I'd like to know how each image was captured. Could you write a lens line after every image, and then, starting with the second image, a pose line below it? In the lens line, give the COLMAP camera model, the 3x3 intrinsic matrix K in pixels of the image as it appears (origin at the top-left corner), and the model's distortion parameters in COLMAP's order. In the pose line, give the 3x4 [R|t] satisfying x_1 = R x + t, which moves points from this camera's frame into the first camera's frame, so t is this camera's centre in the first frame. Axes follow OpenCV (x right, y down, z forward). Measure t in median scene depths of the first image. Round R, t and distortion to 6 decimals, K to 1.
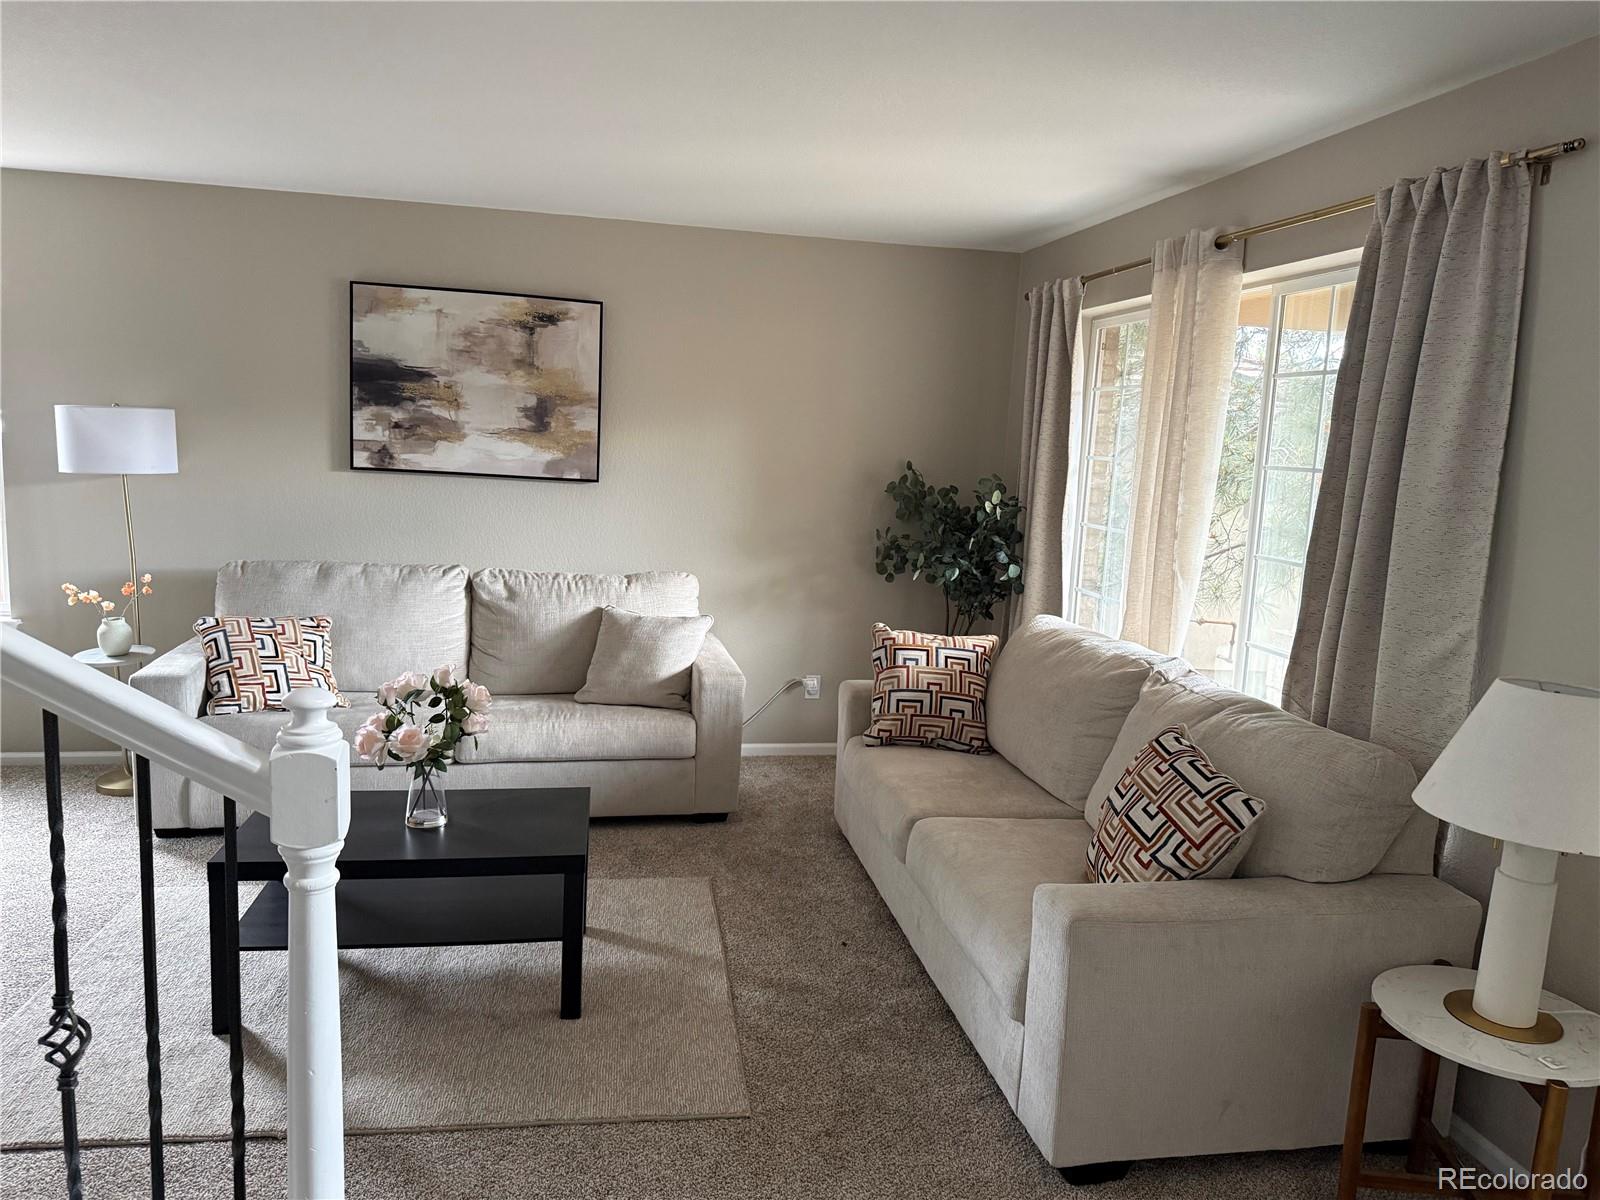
lens RADIAL K [[1130.5, 0, 805.6], [0, 1130.5, 597.8], [0, 0, 1]] dist [0.091437, -0.081693]
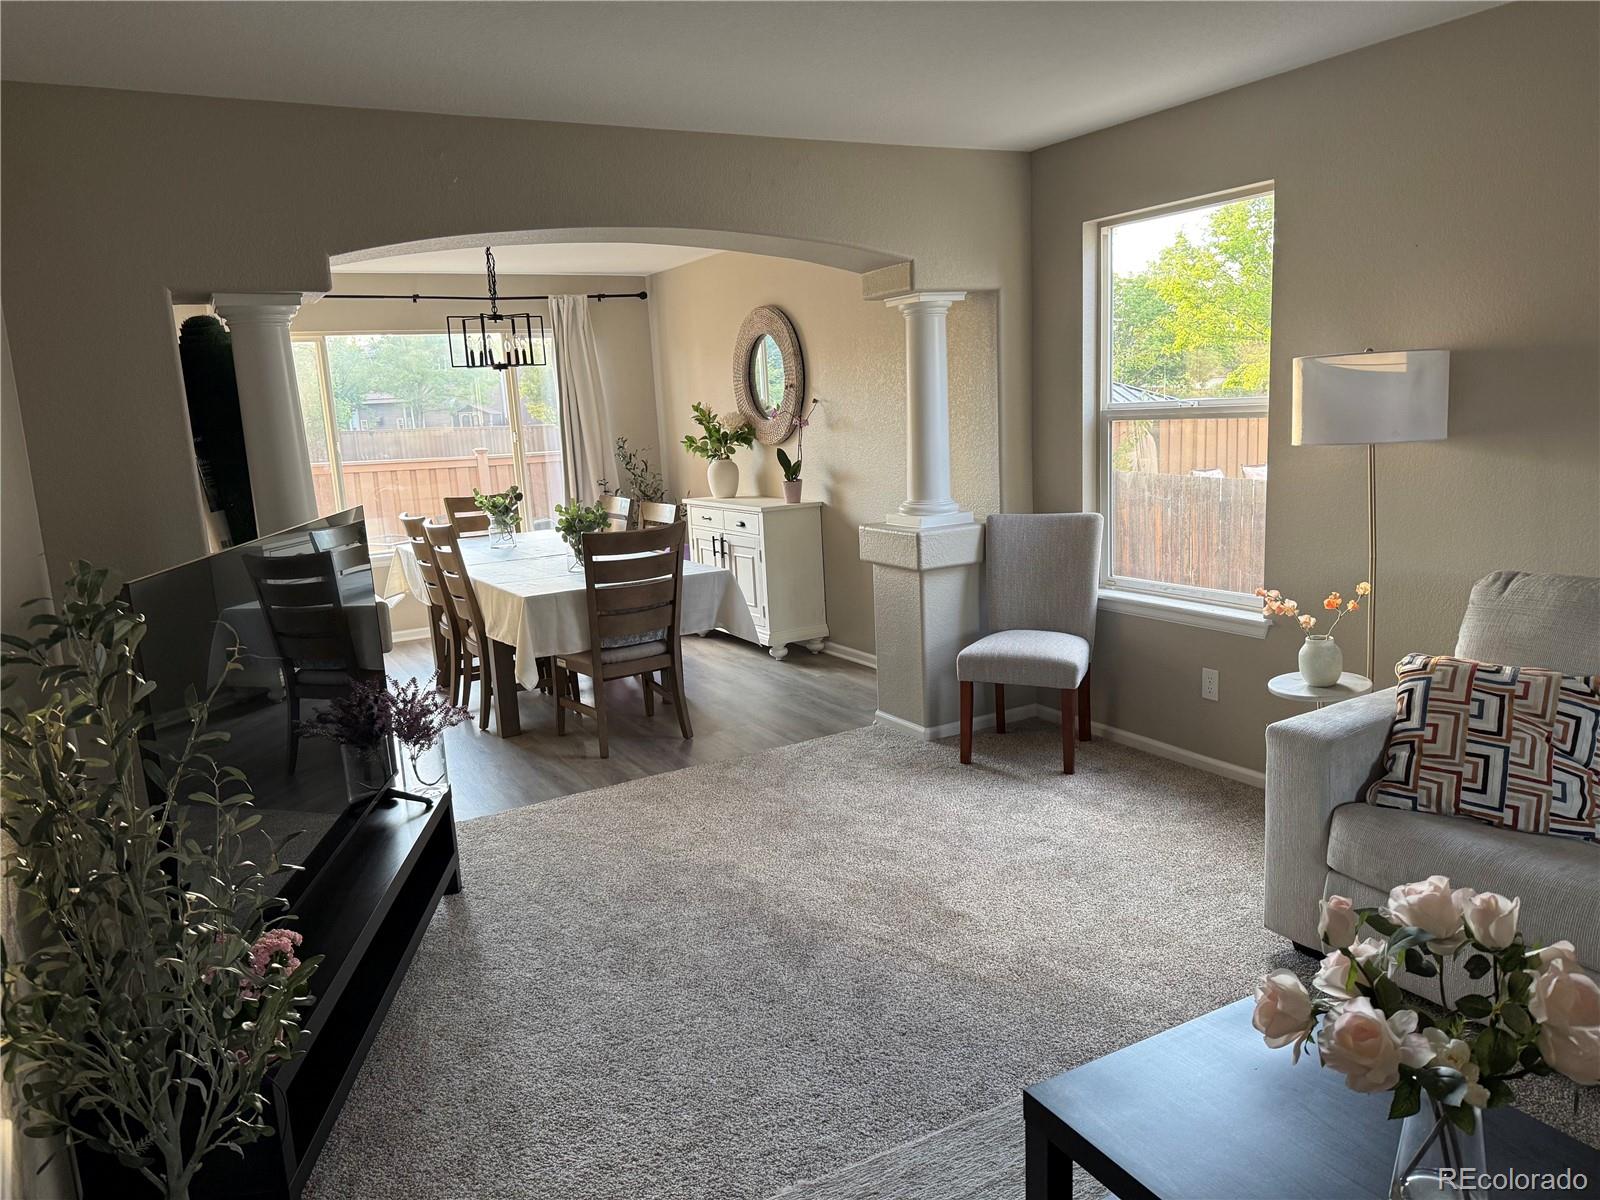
lens RADIAL K [[1130.5, 0, 814.2], [0, 1130.5, 616.3], [0, 0, 1]] dist [0.091437, -0.081693]
pose [[0.344630, 0.116171, -0.931522, -0.011298], [-0.068962, 0.992765, 0.098295, -0.046941], [0.936202, 0.030365, 0.350148, 0.419648]]
